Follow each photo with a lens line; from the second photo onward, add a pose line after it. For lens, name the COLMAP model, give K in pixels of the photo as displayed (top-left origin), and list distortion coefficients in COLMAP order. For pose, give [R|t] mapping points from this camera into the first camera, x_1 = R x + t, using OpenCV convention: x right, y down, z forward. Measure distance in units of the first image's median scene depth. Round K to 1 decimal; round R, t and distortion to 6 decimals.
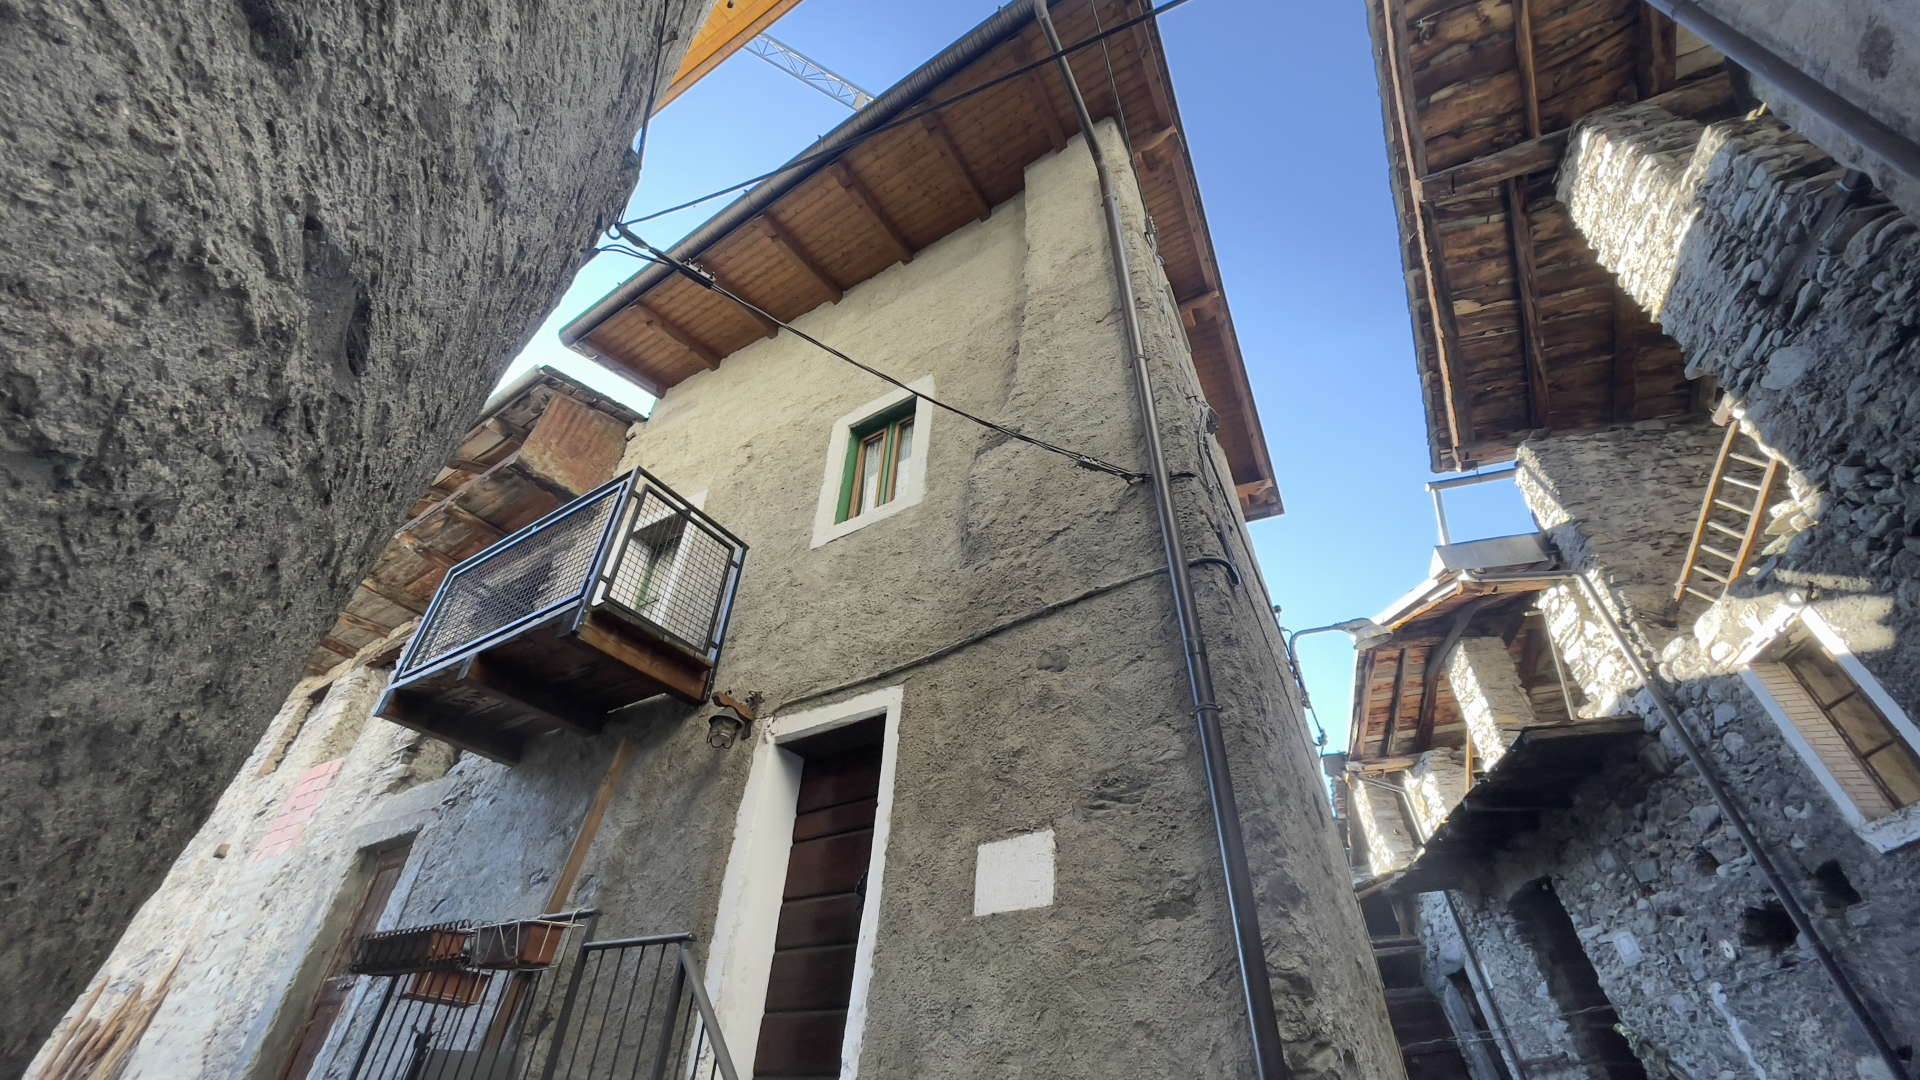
lens RADIAL K [[769.7, 0, 960.0], [0, 769.7, 540.0], [0, 0, 1]] dist [-0.021593, 0.008543]
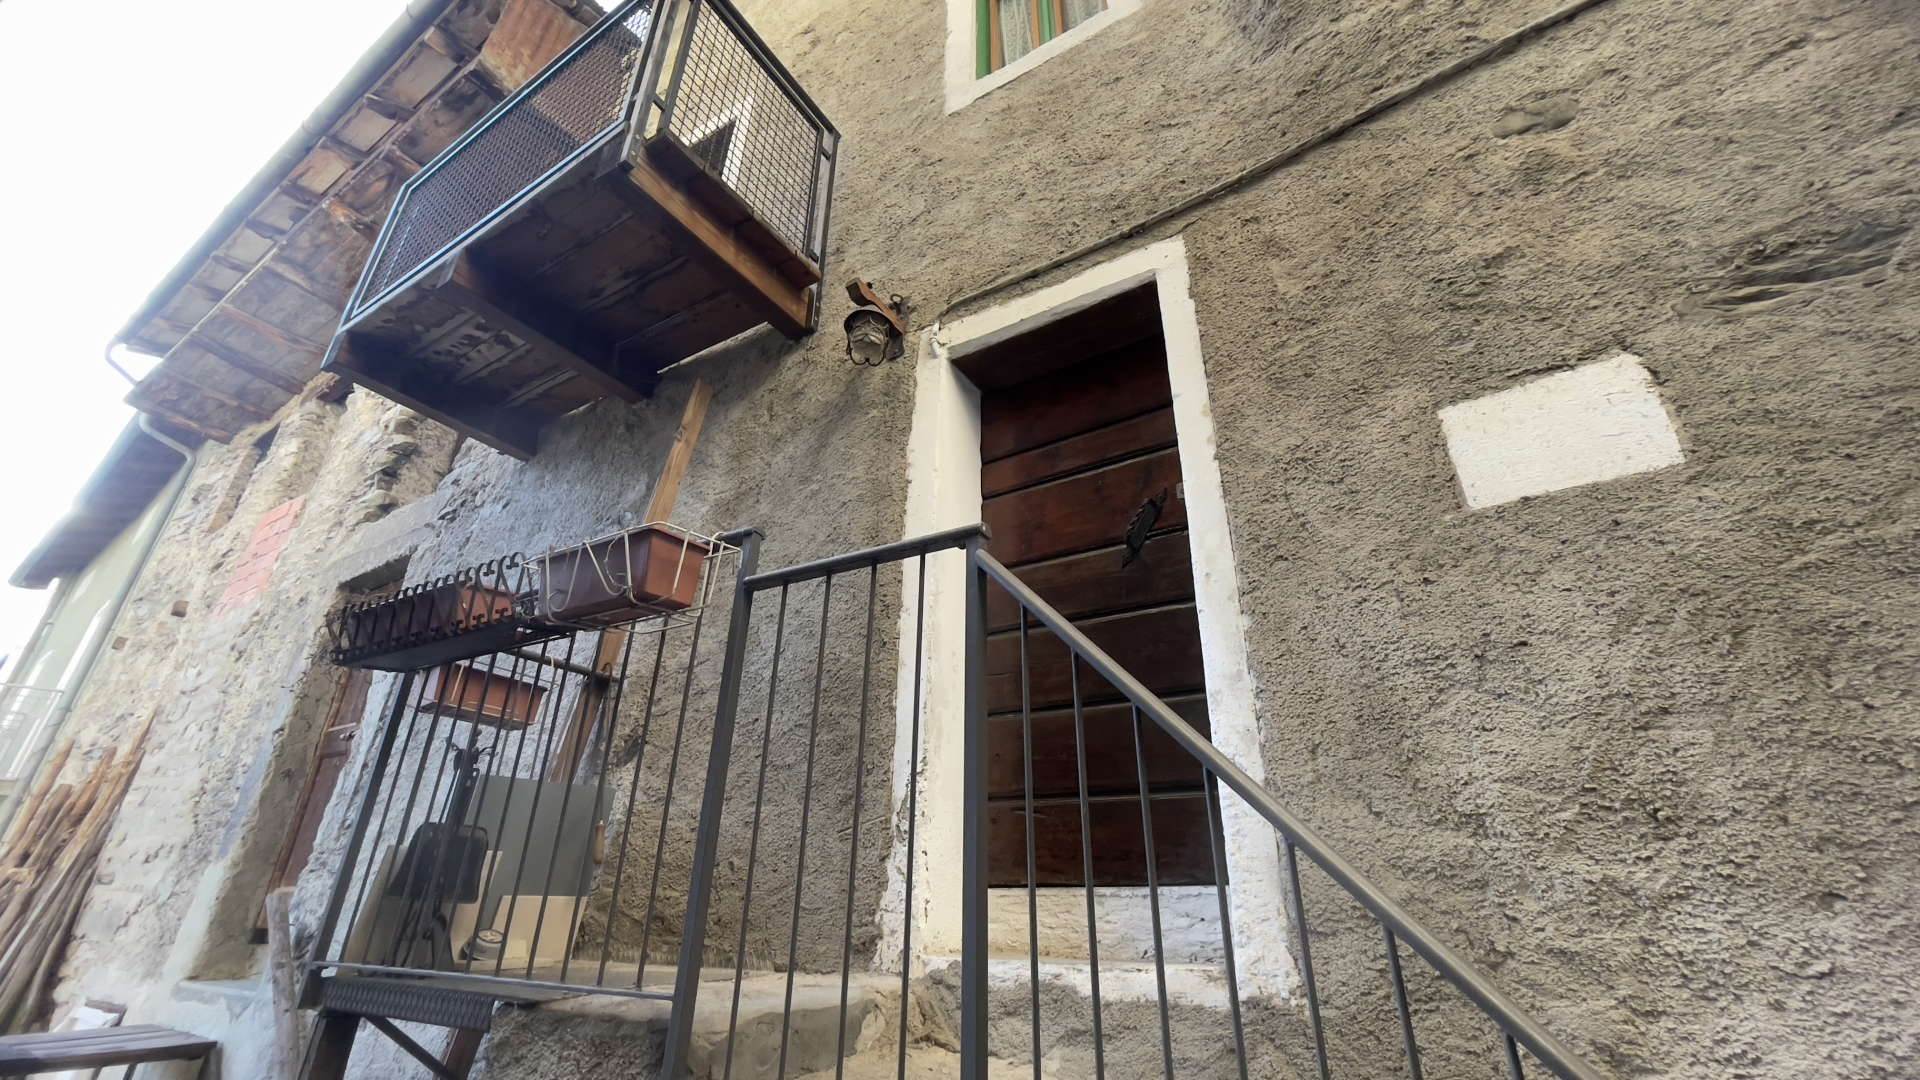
lens RADIAL K [[769.7, 0, 960.0], [0, 769.7, 540.0], [0, 0, 1]] dist [-0.021593, 0.008543]
pose [[0.999516, -0.000757, 0.031108, -0.217785], [-0.006351, 0.973696, 0.227762, 0.231450], [-0.030463, -0.227850, 0.973220, 0.281231]]
